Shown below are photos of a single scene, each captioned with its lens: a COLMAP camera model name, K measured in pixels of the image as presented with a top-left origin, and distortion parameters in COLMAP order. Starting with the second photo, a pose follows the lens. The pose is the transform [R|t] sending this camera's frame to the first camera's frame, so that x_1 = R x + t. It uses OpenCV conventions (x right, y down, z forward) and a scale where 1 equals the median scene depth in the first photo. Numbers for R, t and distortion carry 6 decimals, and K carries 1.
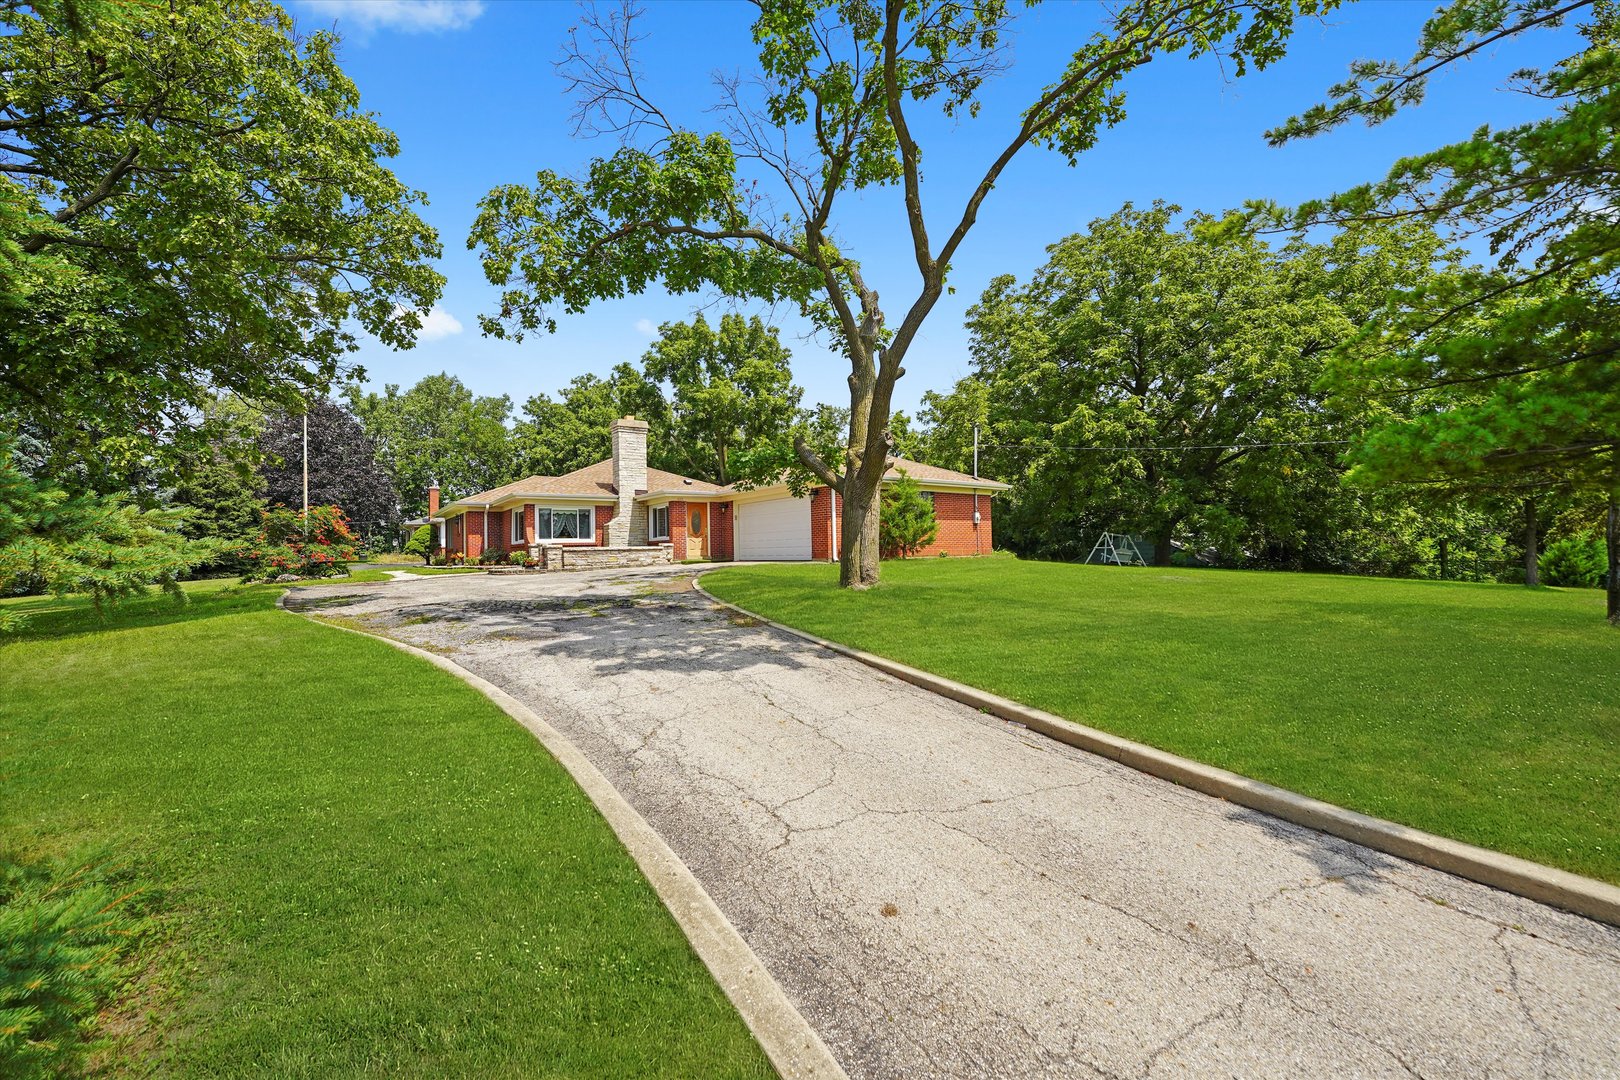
lens RADIAL K [[668.2, 0, 811.1], [0, 668.2, 522.0], [0, 0, 1]] dist [0.000229, -0.000369]
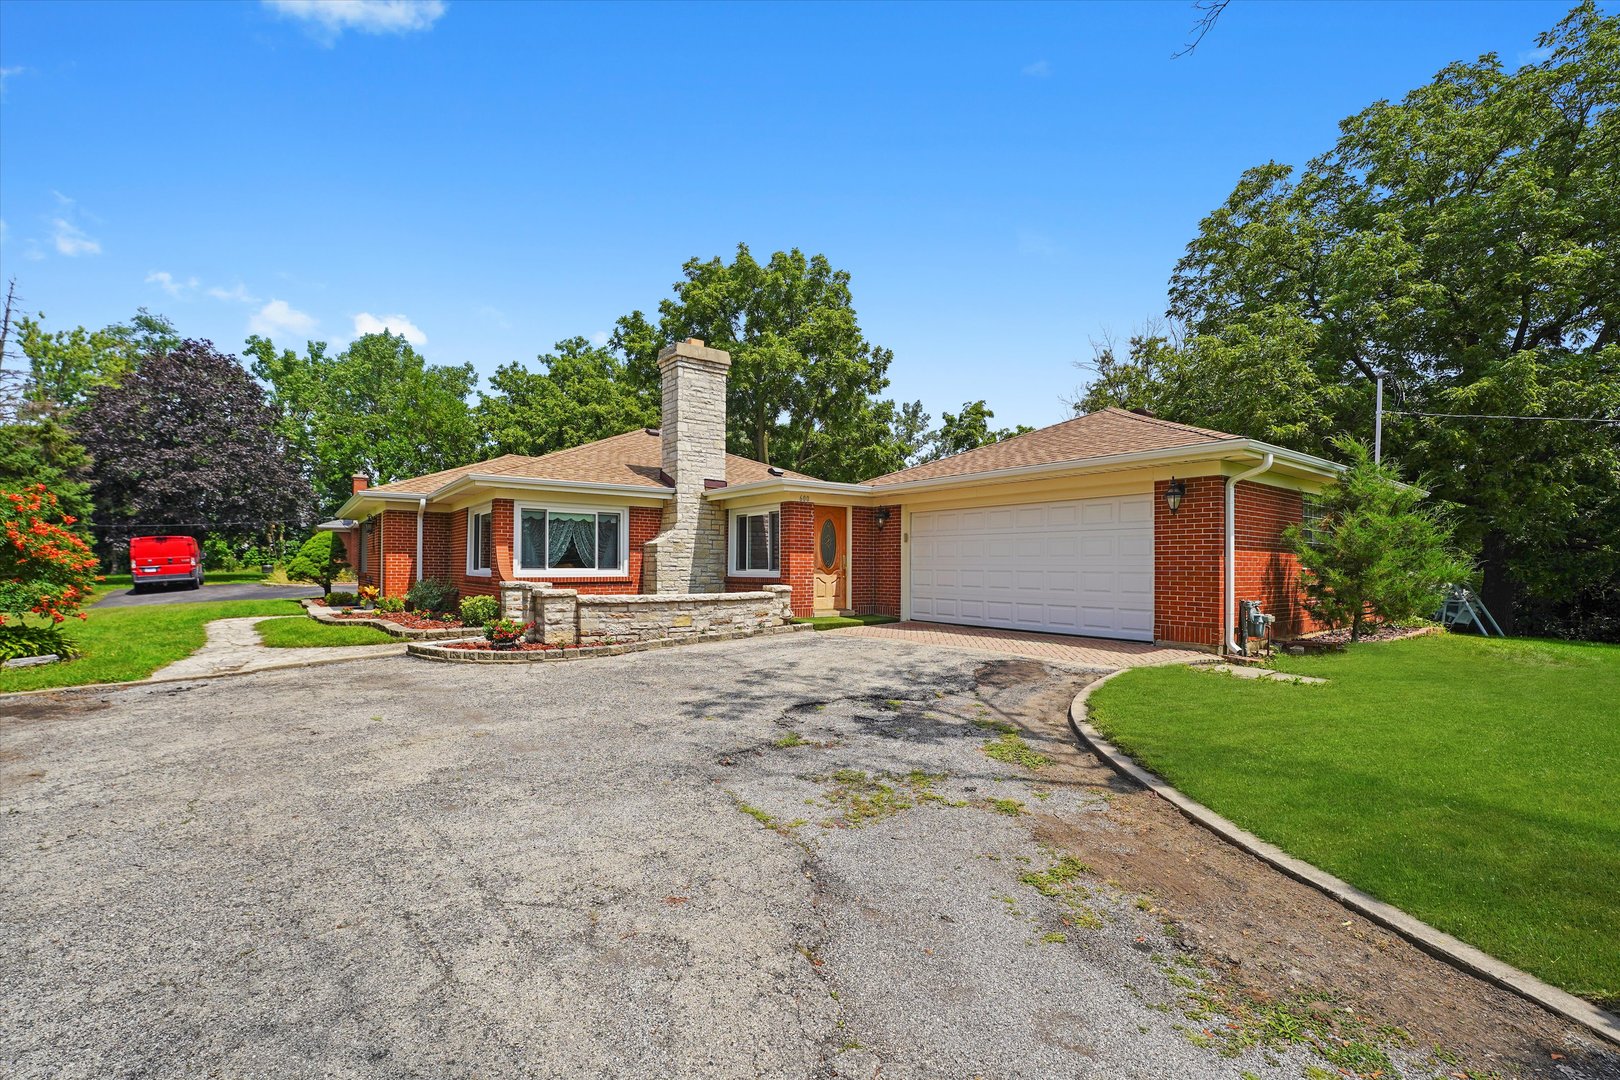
lens RADIAL K [[574.1, 0, 758.8], [0, 574.1, 548.1], [0, 0, 1]] dist [-0.001228, -0.000072]
pose [[0.999006, 0.027798, 0.034853, -0.160793], [-0.028837, 0.999143, 0.029691, -0.005569], [-0.033998, -0.030667, 0.998951, 0.370954]]
